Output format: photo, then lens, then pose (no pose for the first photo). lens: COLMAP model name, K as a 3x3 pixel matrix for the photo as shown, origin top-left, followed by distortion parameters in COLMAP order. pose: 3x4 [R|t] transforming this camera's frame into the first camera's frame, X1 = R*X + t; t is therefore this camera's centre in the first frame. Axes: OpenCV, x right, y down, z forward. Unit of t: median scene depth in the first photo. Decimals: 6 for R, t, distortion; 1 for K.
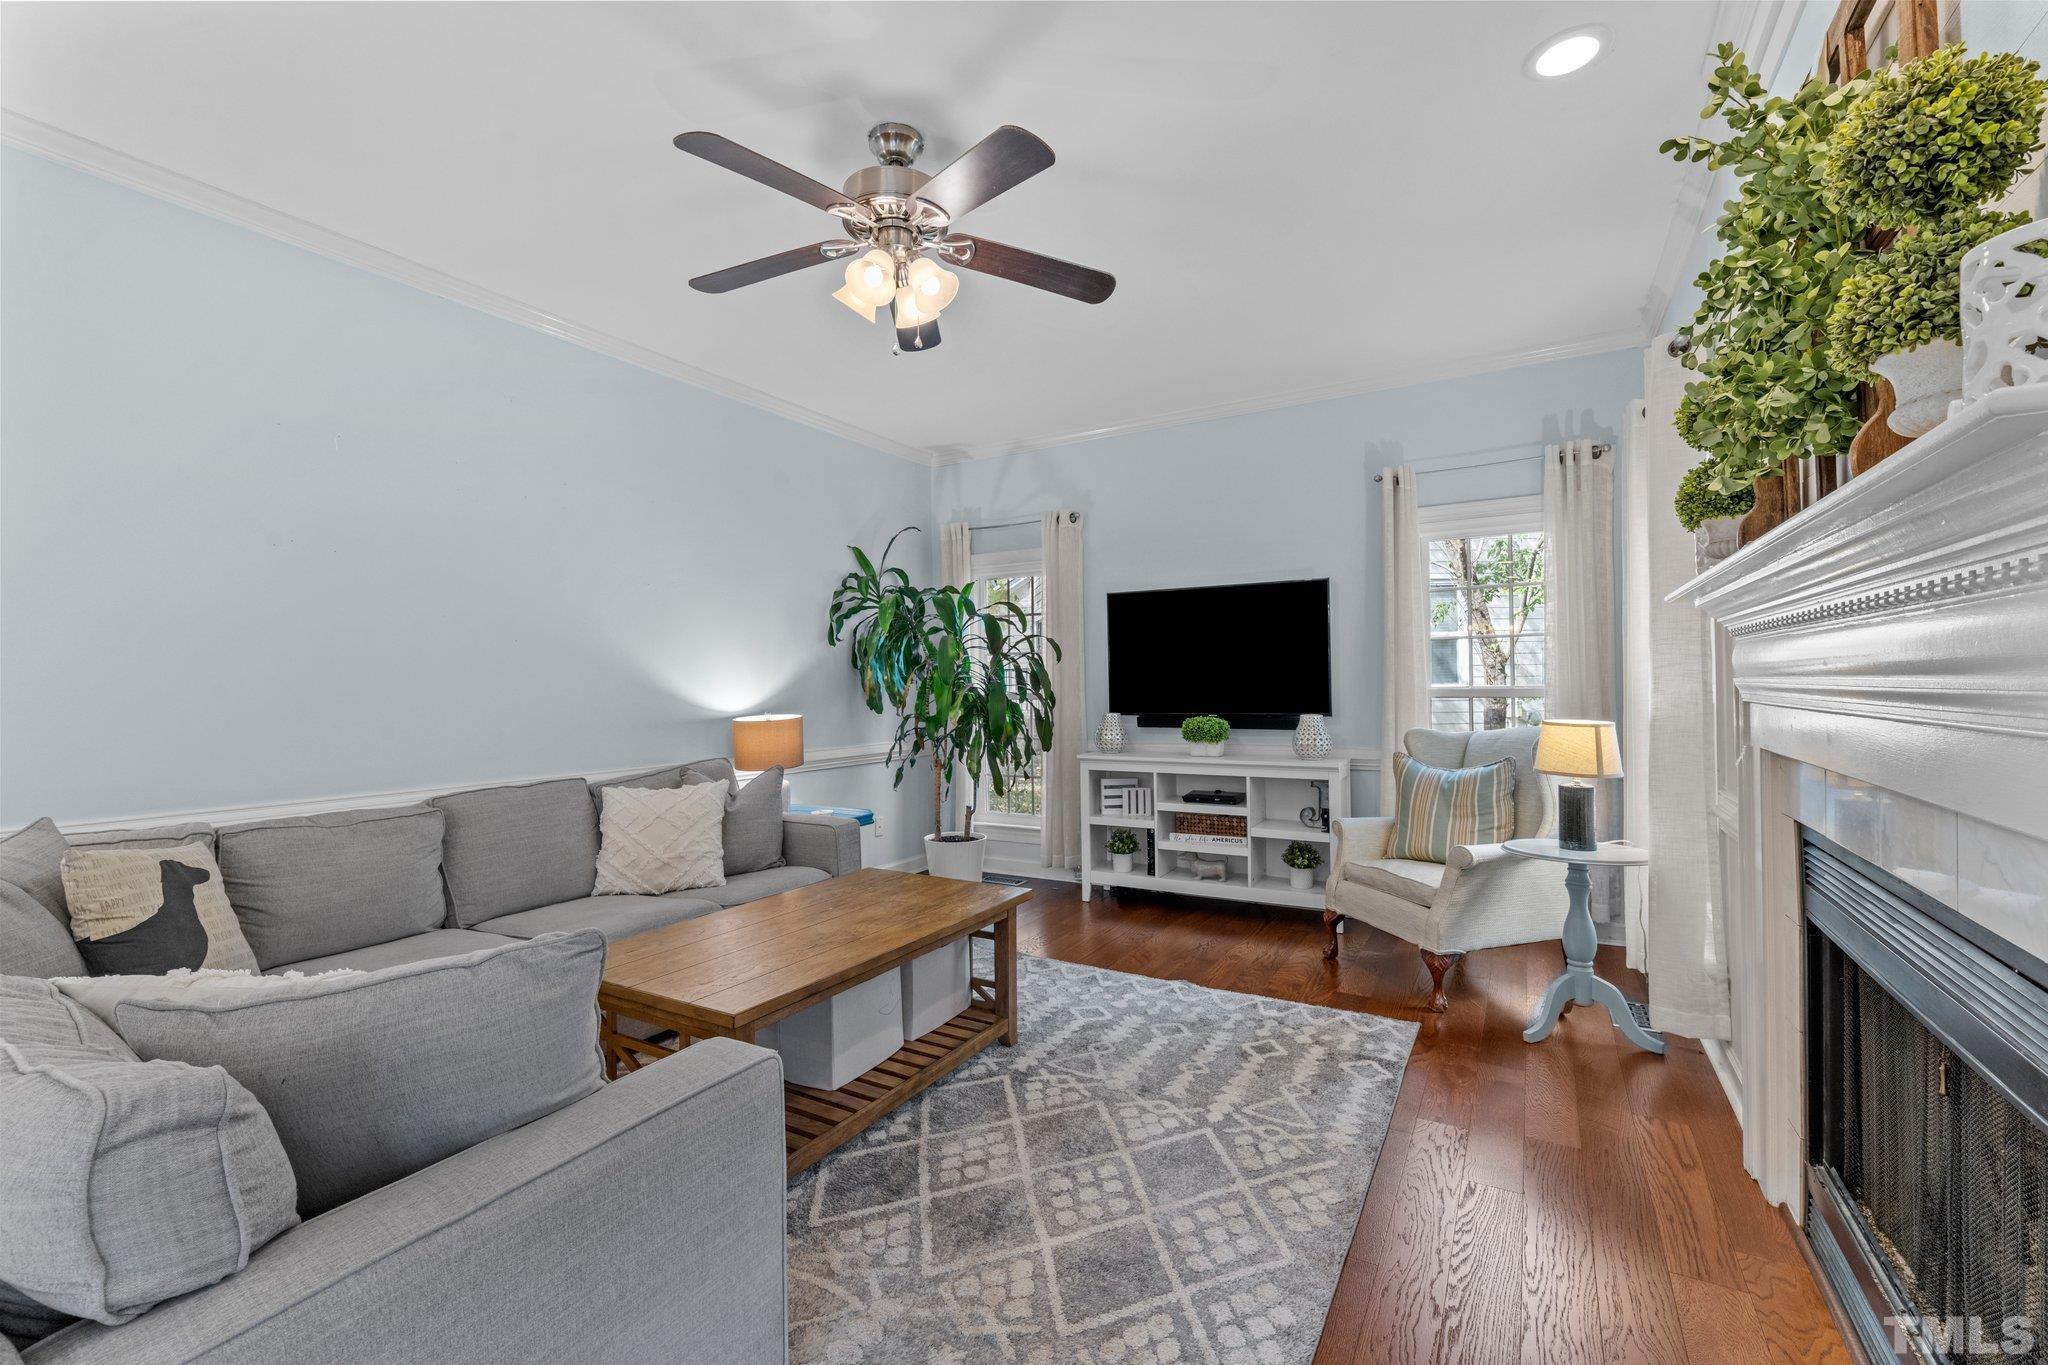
lens RADIAL K [[888.6, 0, 1024.0], [0, 888.6, 679.5], [0, 0, 1]] dist [0.004314, 0.000837]
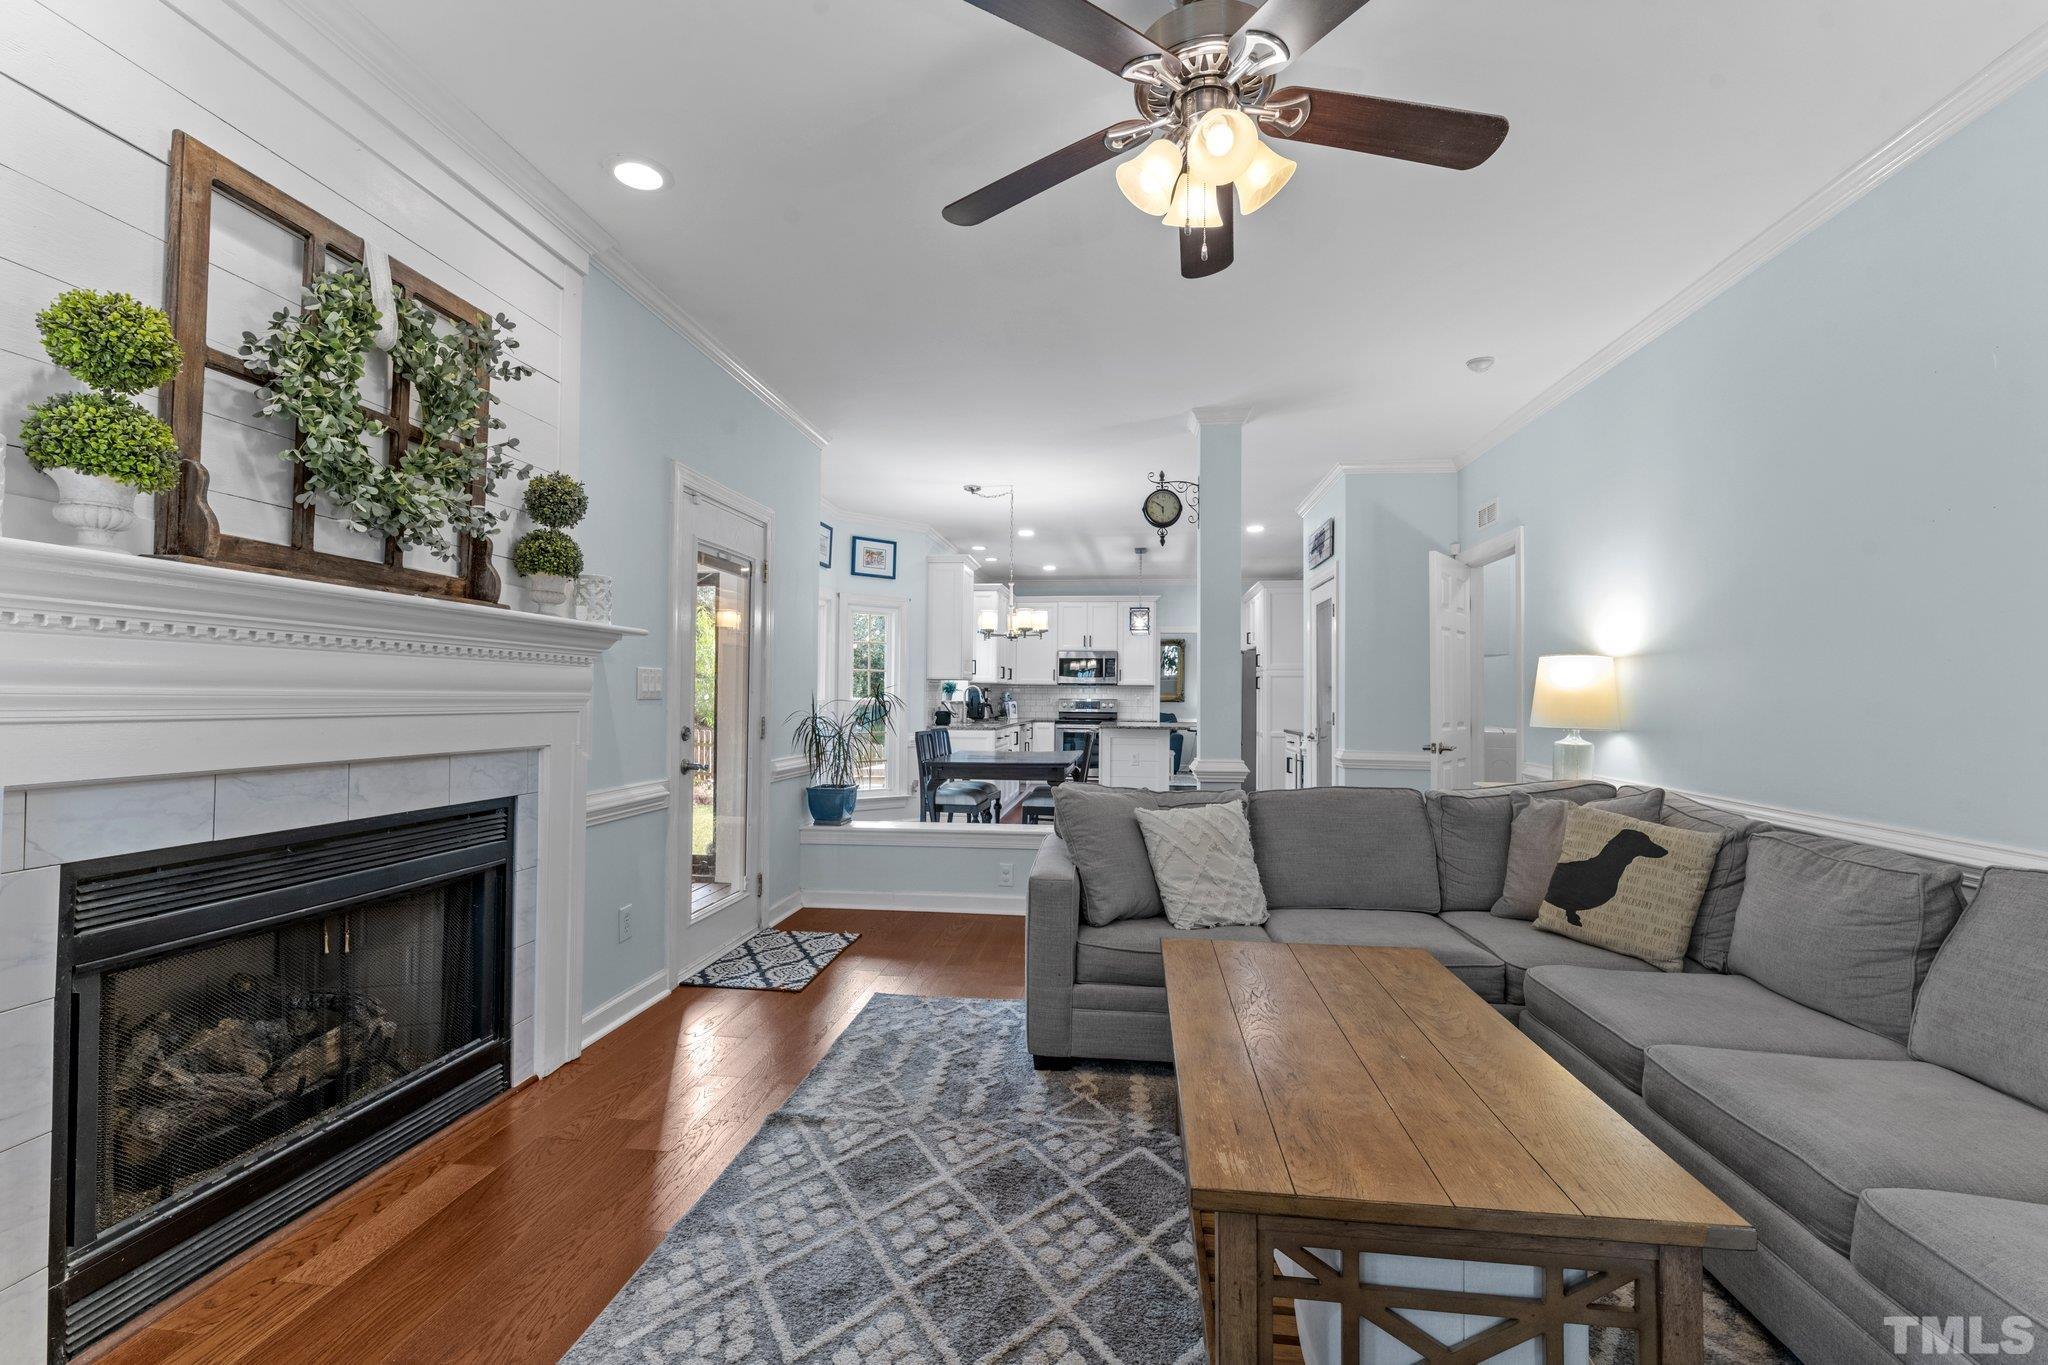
lens RADIAL K [[888.6, 0, 1024.1], [0, 888.6, 686.7], [0, 0, 1]] dist [0.004314, 0.000837]
pose [[-0.921949, -0.002645, -0.387303, 0.349250], [0.001825, 0.999936, -0.011174, 0.007188], [0.387308, -0.011008, -0.921885, 1.936174]]
